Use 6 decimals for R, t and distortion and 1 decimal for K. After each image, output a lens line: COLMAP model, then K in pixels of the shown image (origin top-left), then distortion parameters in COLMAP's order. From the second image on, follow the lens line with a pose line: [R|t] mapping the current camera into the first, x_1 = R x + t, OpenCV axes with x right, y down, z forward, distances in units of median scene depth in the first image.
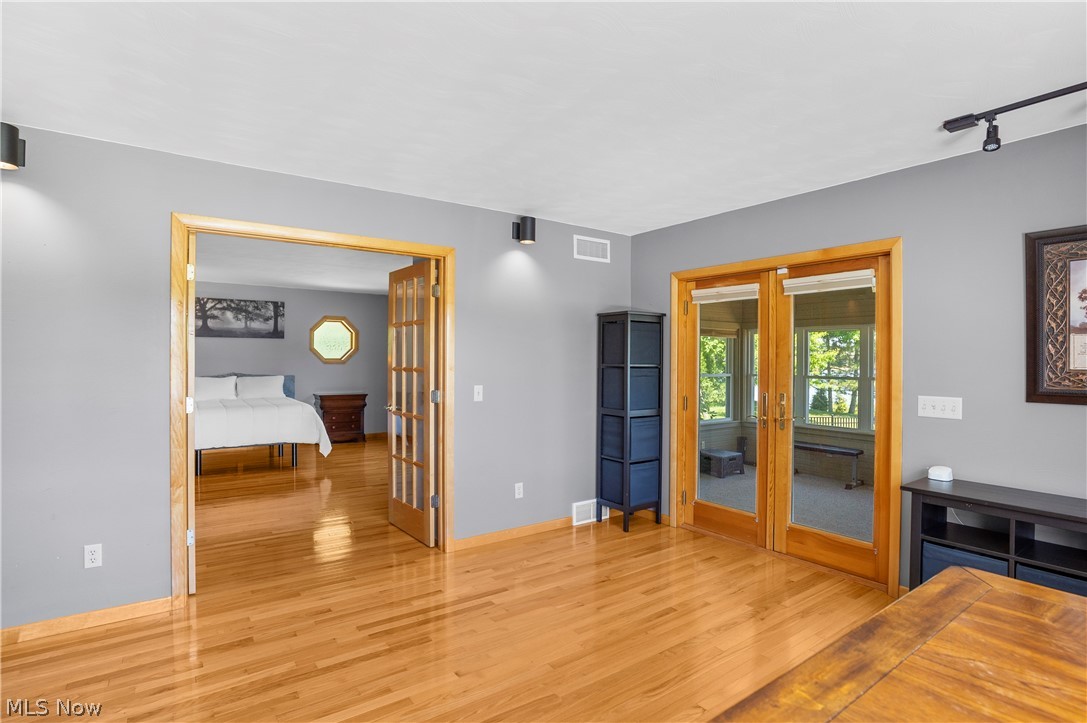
lens RADIAL K [[544.9, 0, 550.8], [0, 544.9, 363.2], [0, 0, 1]] dist [-0.055858, 0.020635]
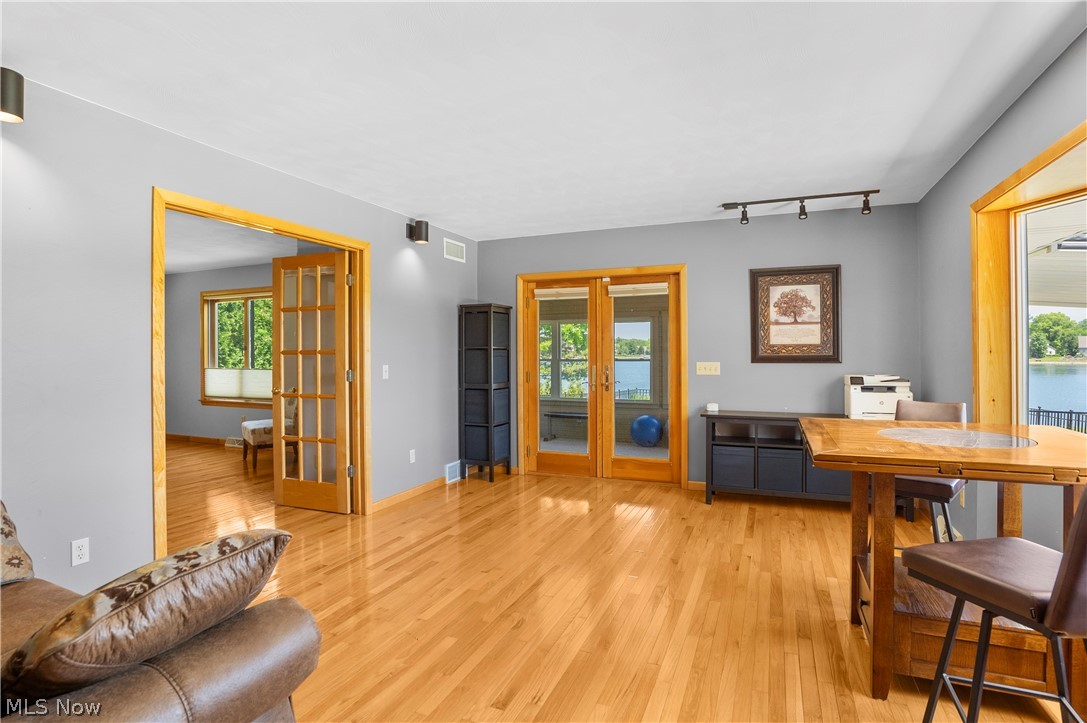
lens RADIAL K [[544.9, 0, 548.6], [0, 544.9, 352.1], [0, 0, 1]] dist [-0.055858, 0.020635]
pose [[0.853852, -0.010332, 0.520413, -0.415338], [0.014097, 0.999895, -0.003279, 0.021396], [-0.520325, 0.010136, 0.853908, -0.136832]]
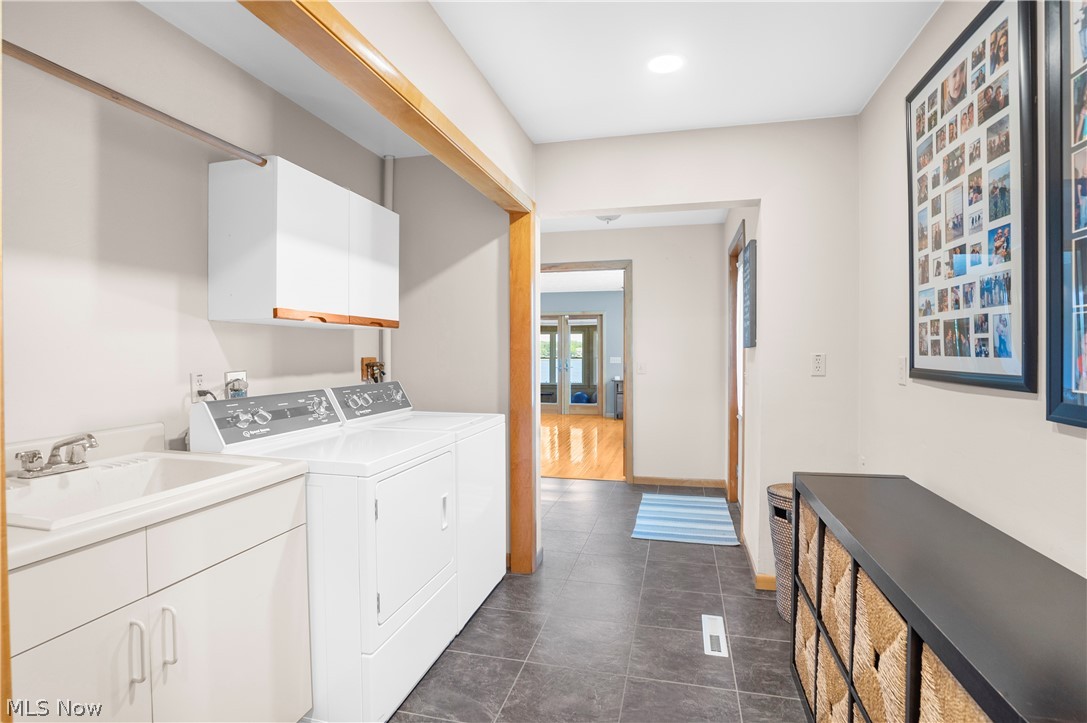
lens RADIAL K [[544.9, 0, 541.0], [0, 544.9, 358.5], [0, 0, 1]] dist [-0.055858, 0.020635]
pose [[0.777324, -0.013078, 0.628965, -1.397002], [0.010768, 0.999914, 0.007483, 0.028159], [-0.629008, 0.000956, 0.777398, -1.090148]]
